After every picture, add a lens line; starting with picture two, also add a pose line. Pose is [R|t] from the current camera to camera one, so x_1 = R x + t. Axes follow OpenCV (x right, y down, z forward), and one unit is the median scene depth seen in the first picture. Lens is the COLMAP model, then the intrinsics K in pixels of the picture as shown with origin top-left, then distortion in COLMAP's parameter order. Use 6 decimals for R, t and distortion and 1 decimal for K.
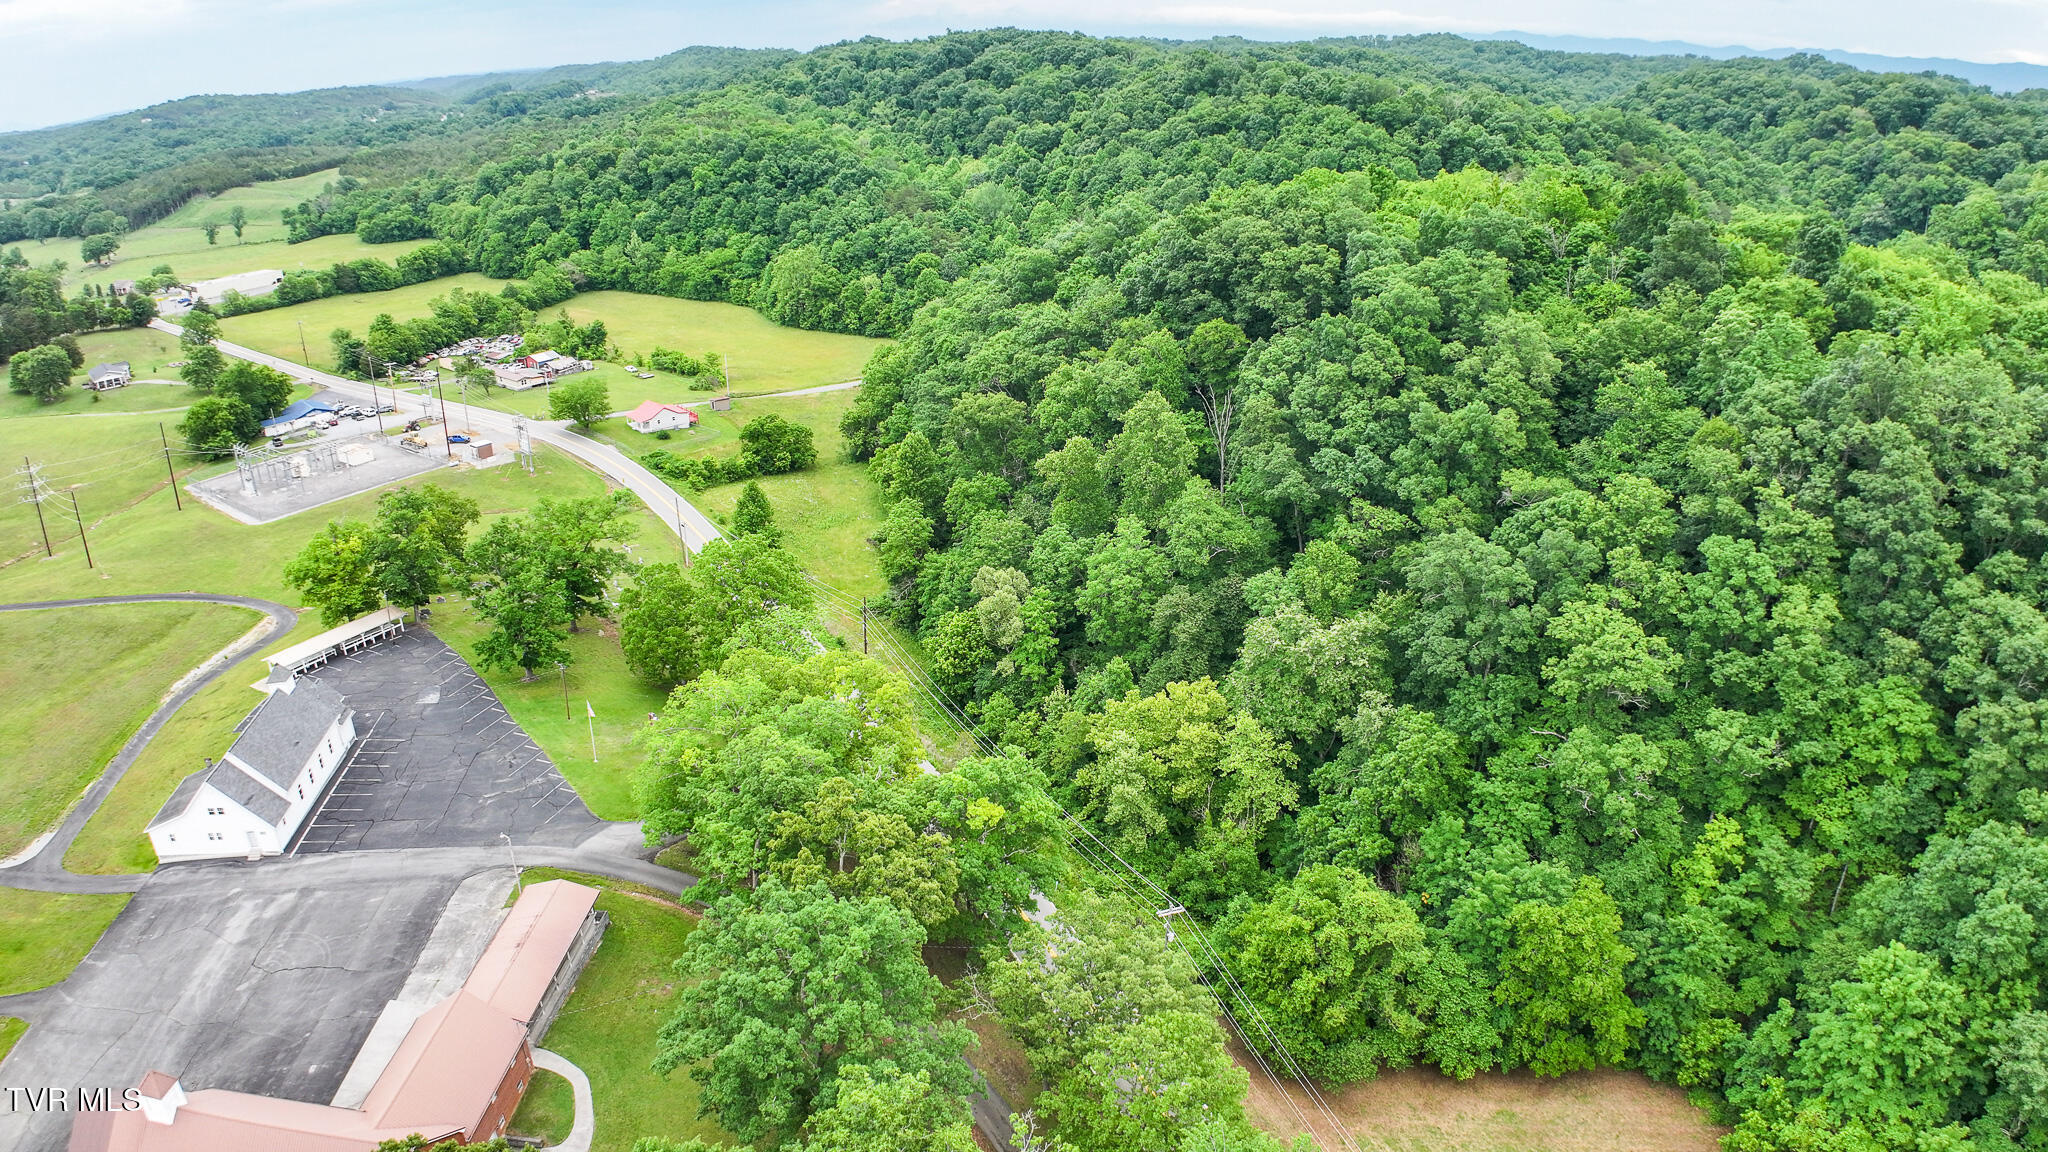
lens RADIAL K [[1330.7, 0, 1024.0], [0, 1330.7, 576.0], [0, 0, 1]] dist [-0.162146, 0.014774]
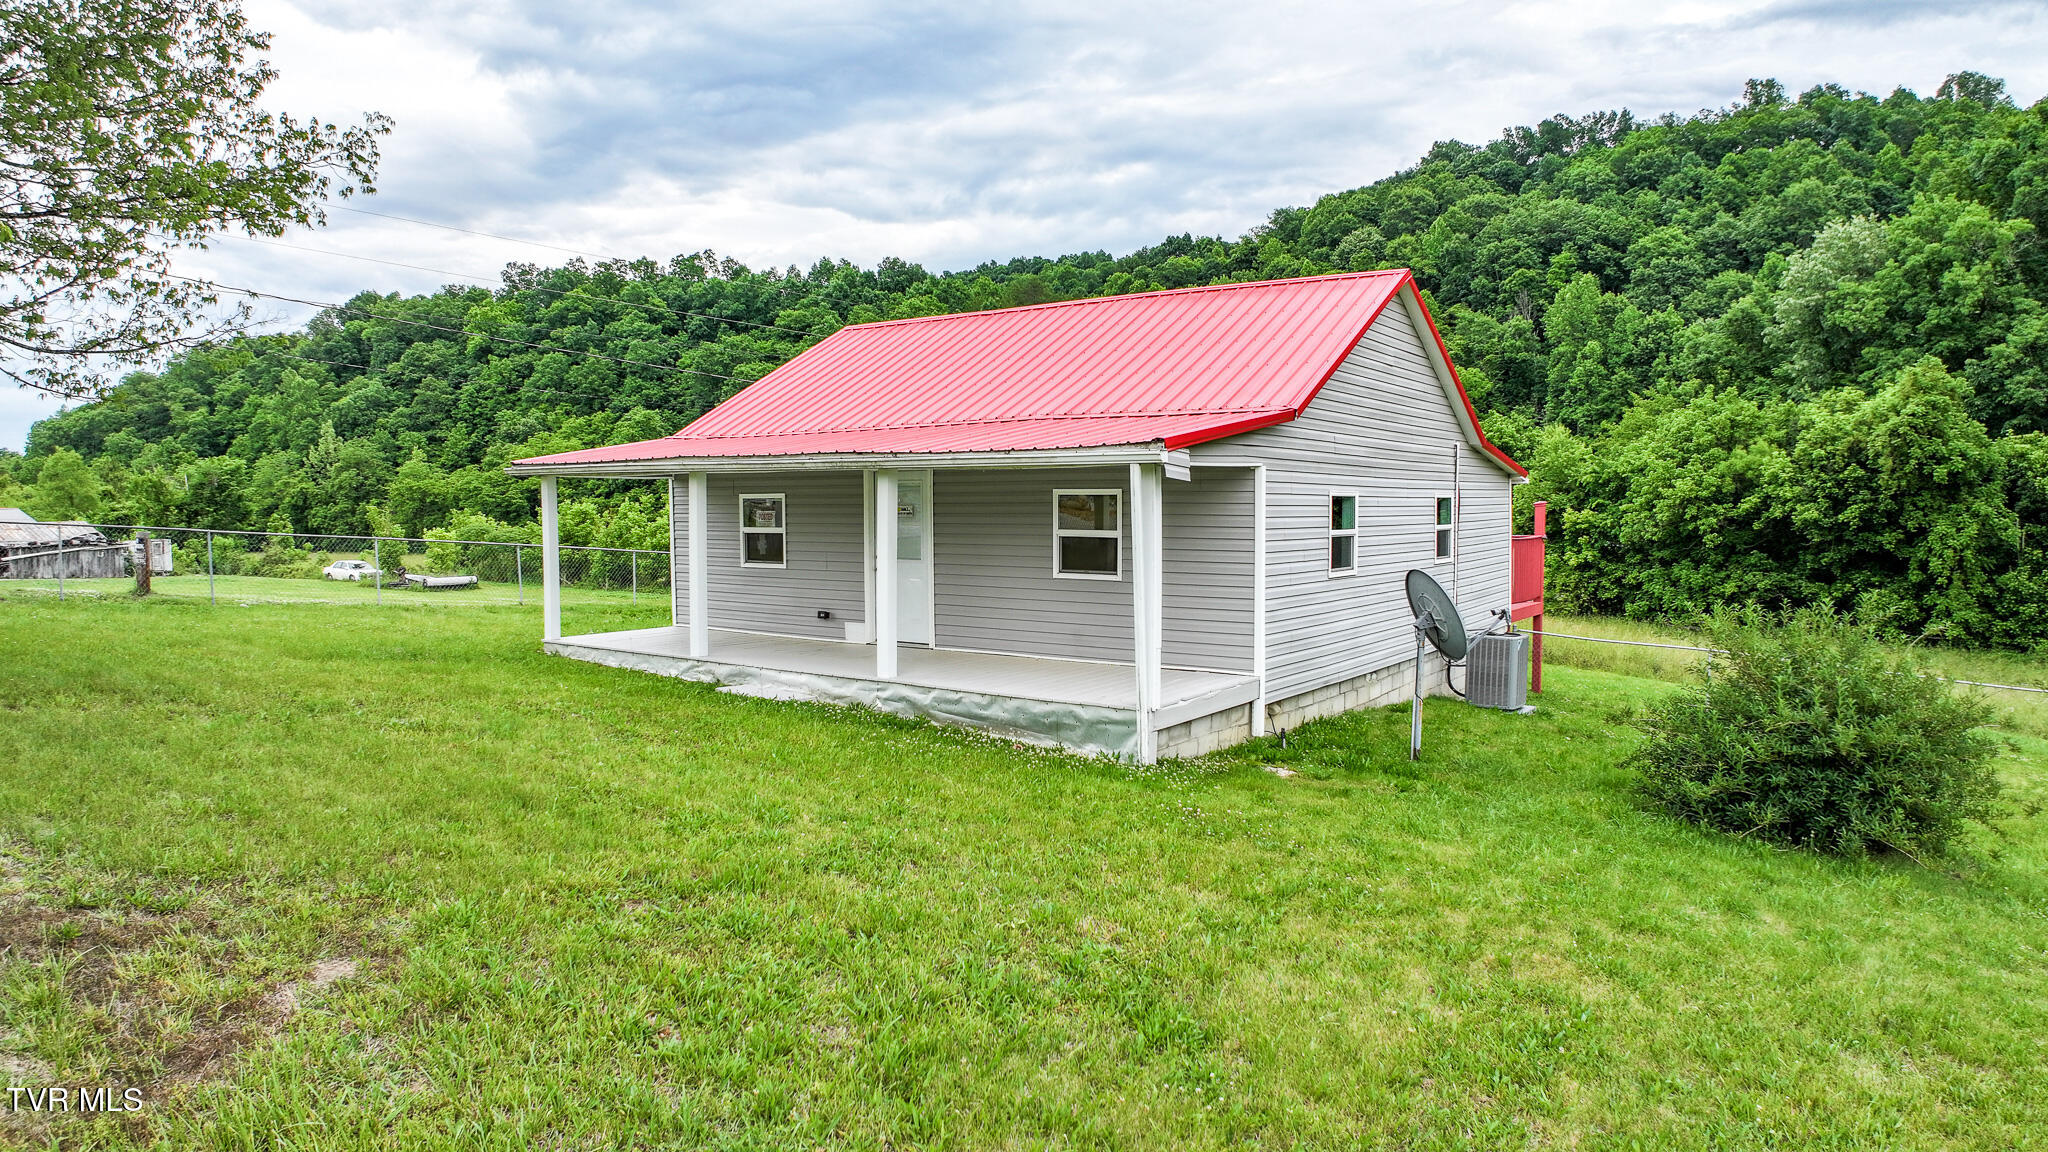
lens RADIAL K [[1272.4, 0, 1024.0], [0, 1272.4, 576.0], [0, 0, 1]] dist [-0.177531, 0.029167]
pose [[0.961856, 0.002484, 0.273544, -0.190162], [0.089232, 0.942415, -0.322323, -0.064463], [-0.258593, 0.334437, 0.906246, 0.605300]]
